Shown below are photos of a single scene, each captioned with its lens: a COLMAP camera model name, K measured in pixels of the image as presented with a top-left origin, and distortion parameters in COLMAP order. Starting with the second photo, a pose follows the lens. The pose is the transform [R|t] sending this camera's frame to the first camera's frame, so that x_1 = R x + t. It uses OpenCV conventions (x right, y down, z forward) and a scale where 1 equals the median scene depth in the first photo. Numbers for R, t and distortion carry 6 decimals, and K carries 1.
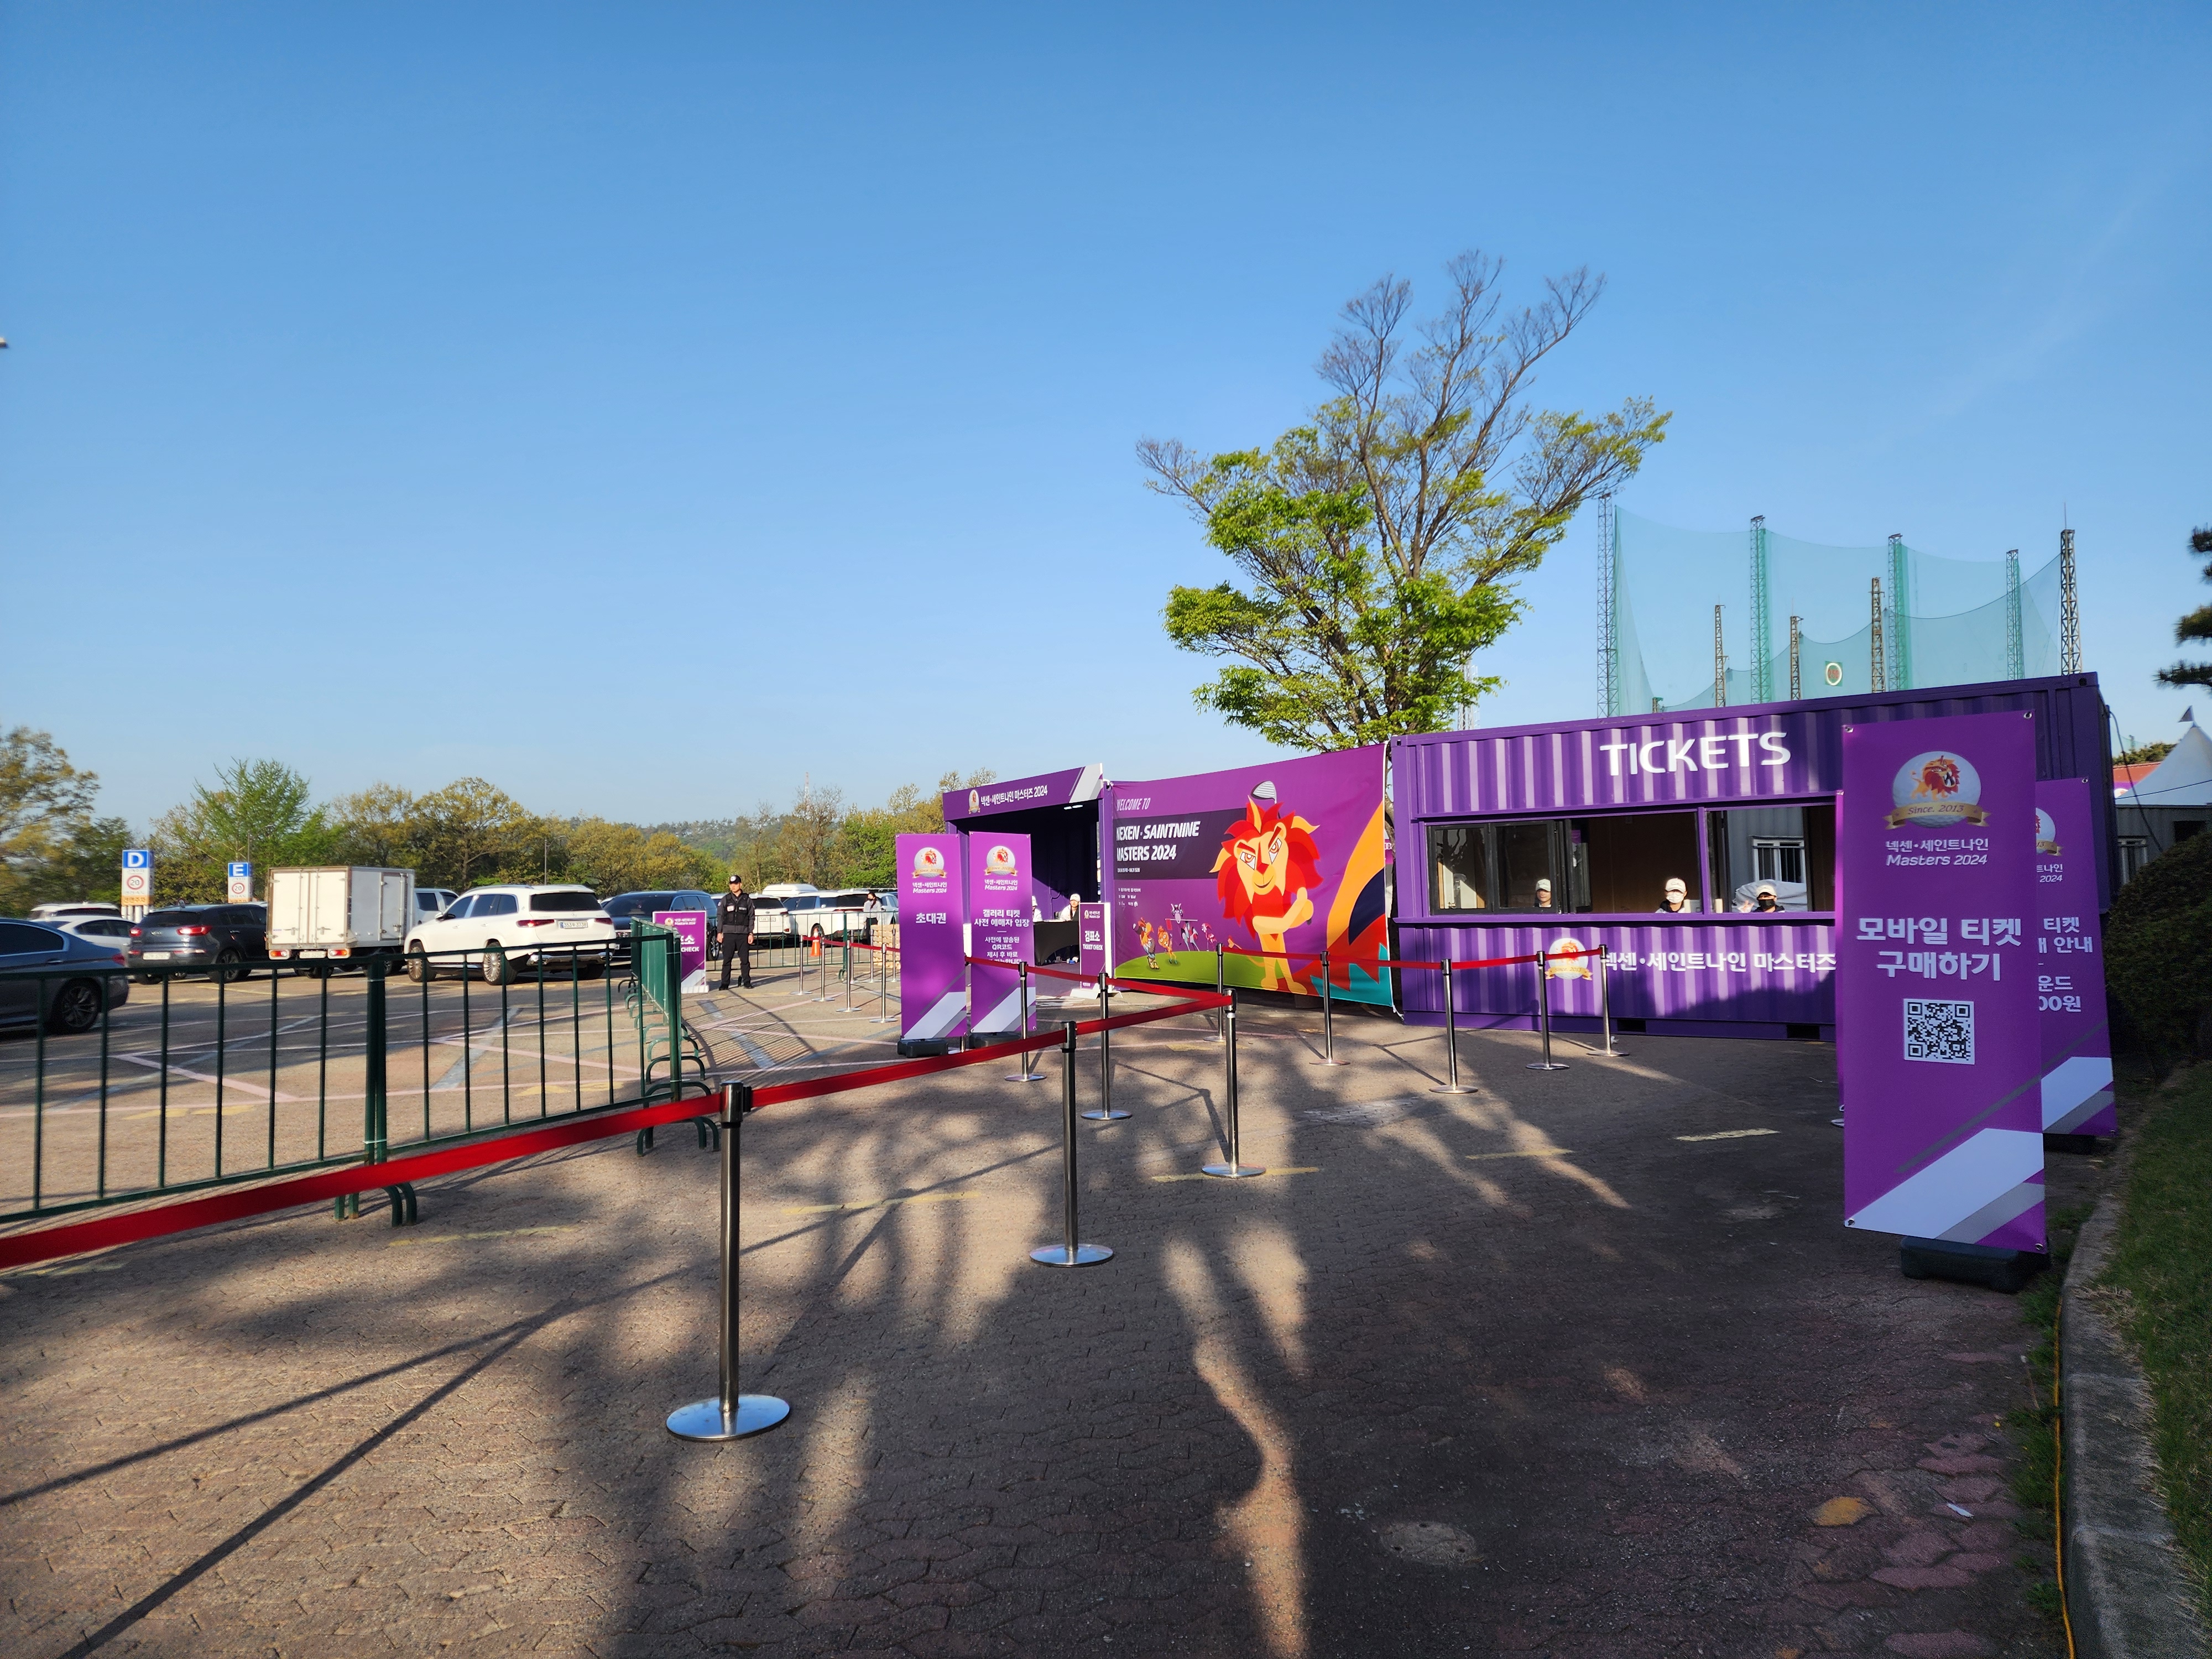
lens RADIAL K [[1464.0, 0, 1112.0], [0, 1464.0, 827.6], [0, 0, 1]] dist [0.078300, -0.068228]
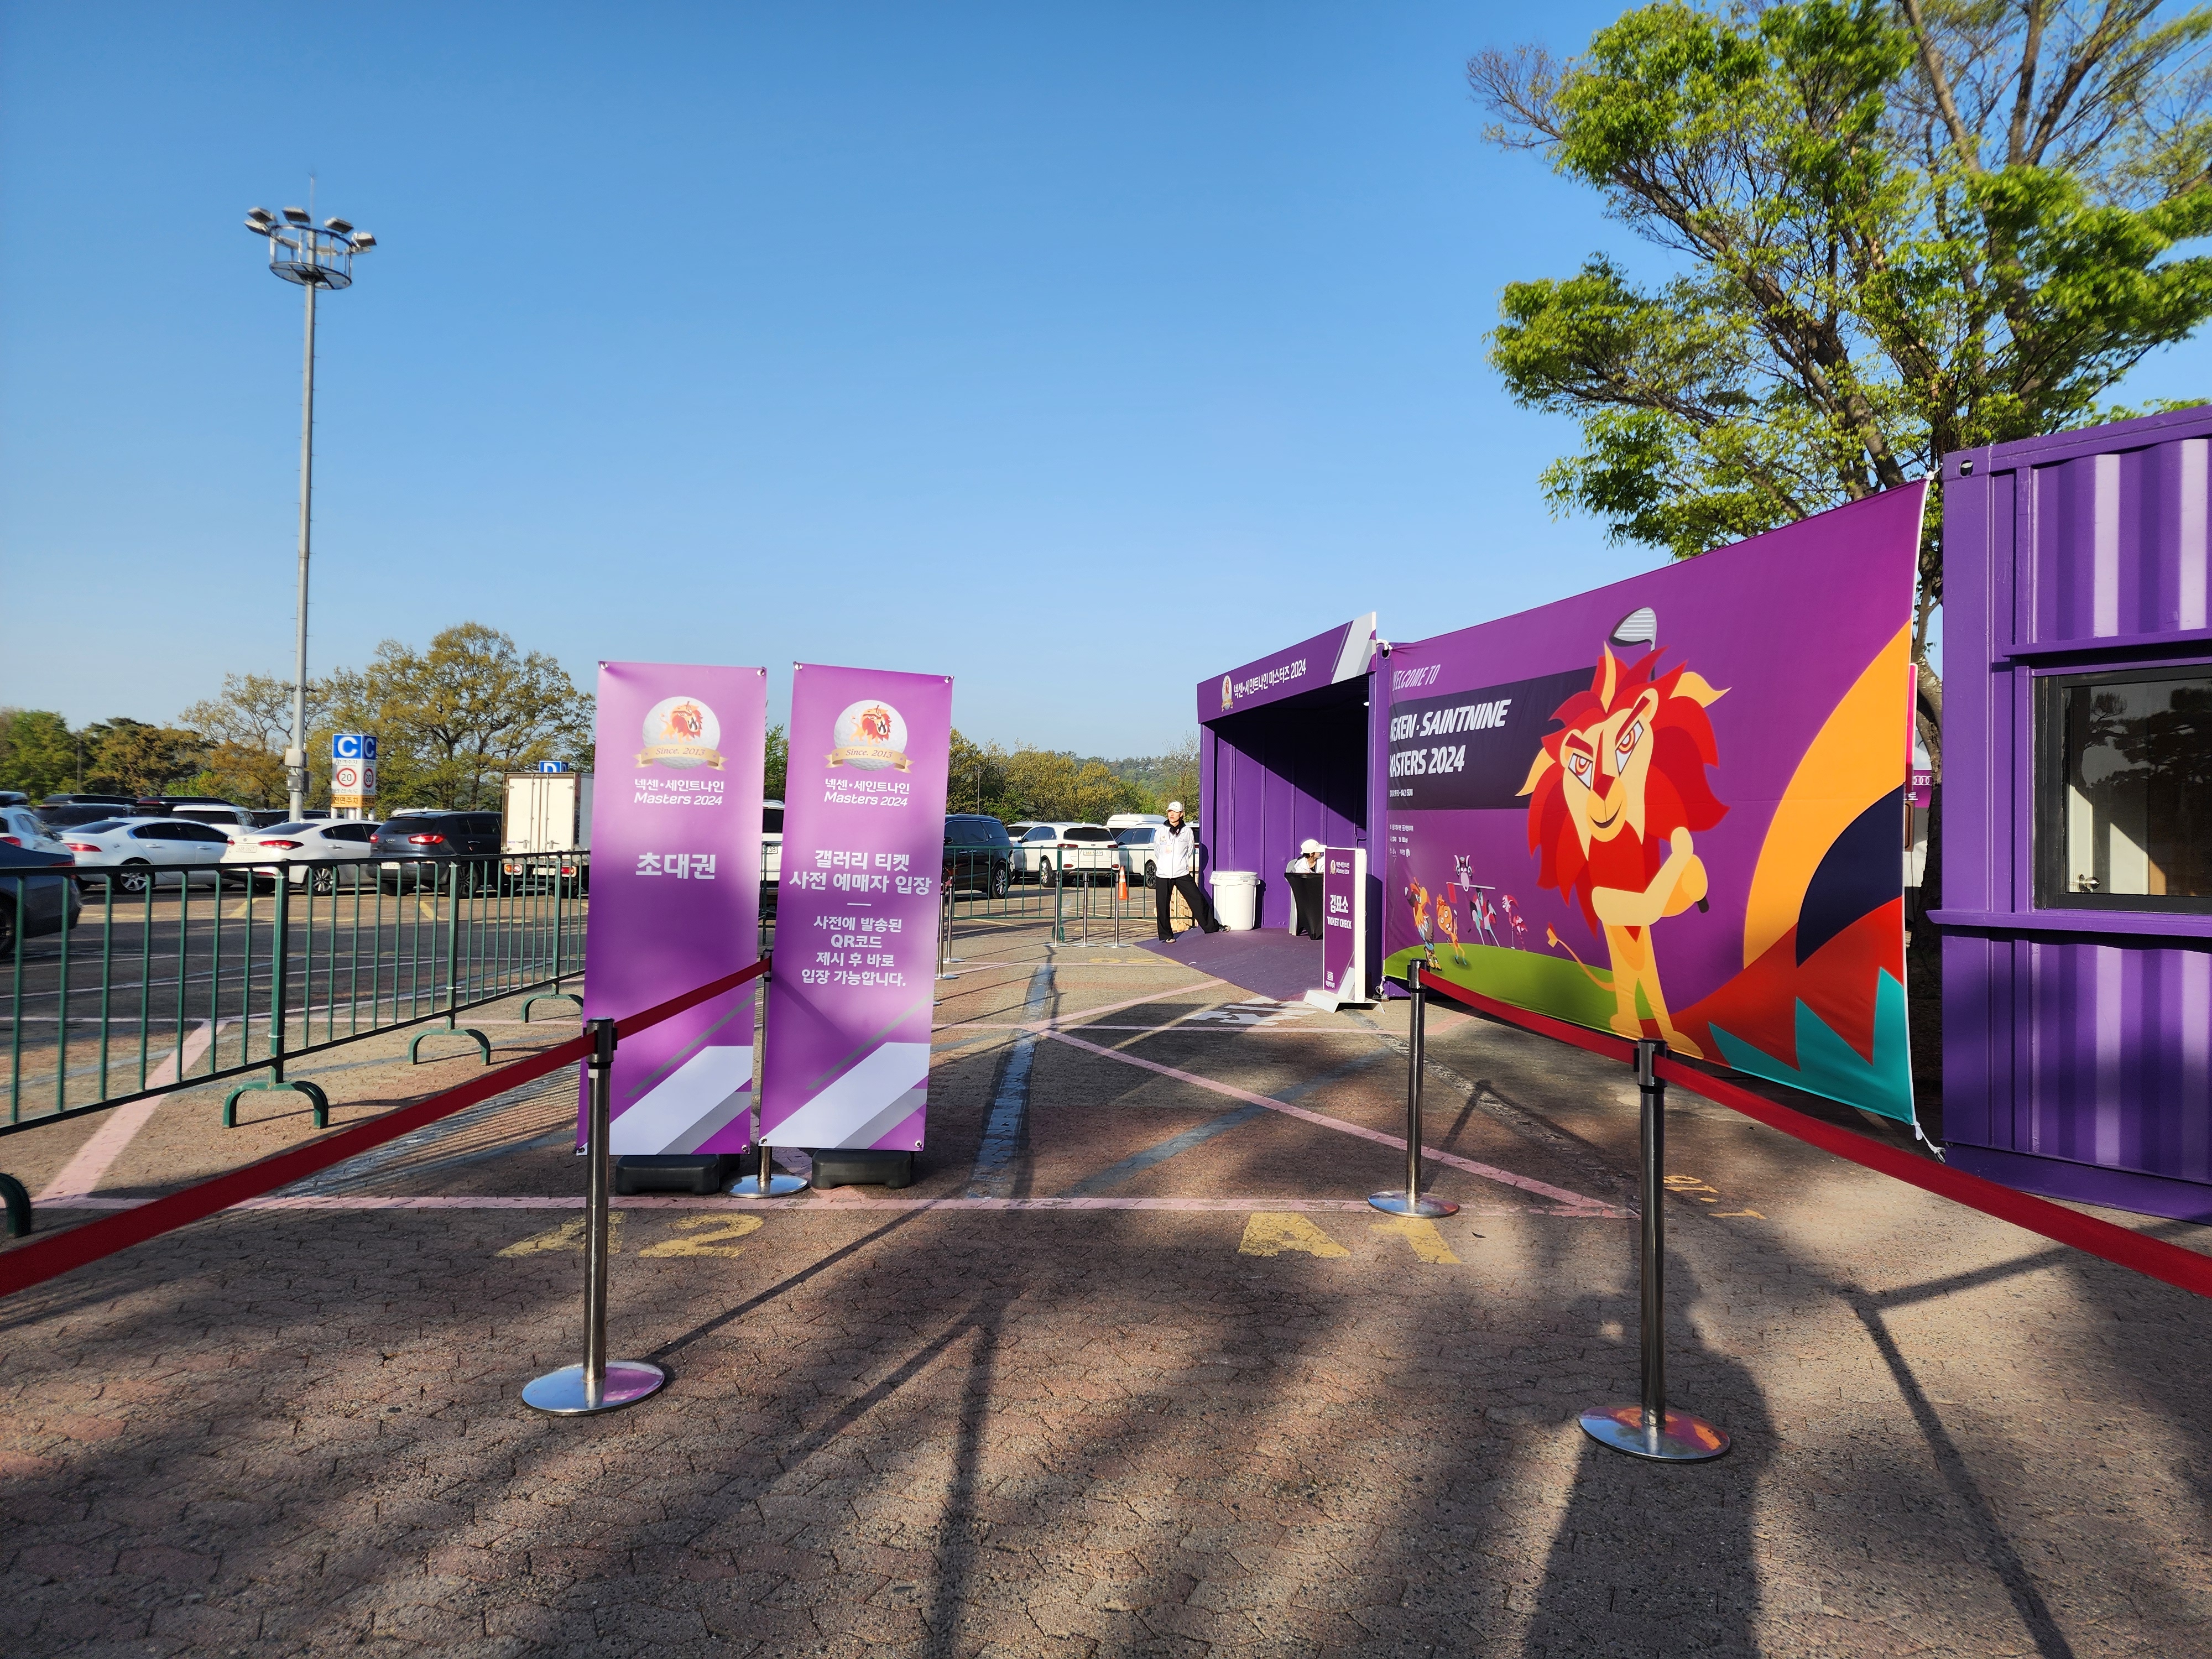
lens RADIAL K [[1464.0, 0, 1112.0], [0, 1464.0, 827.6], [0, 0, 1]] dist [0.078300, -0.068228]
pose [[0.951782, 0.034956, -0.304777, 0.083996], [-0.022398, 0.998754, 0.044606, 0.020571], [0.305957, -0.035629, 0.951378, 0.443679]]
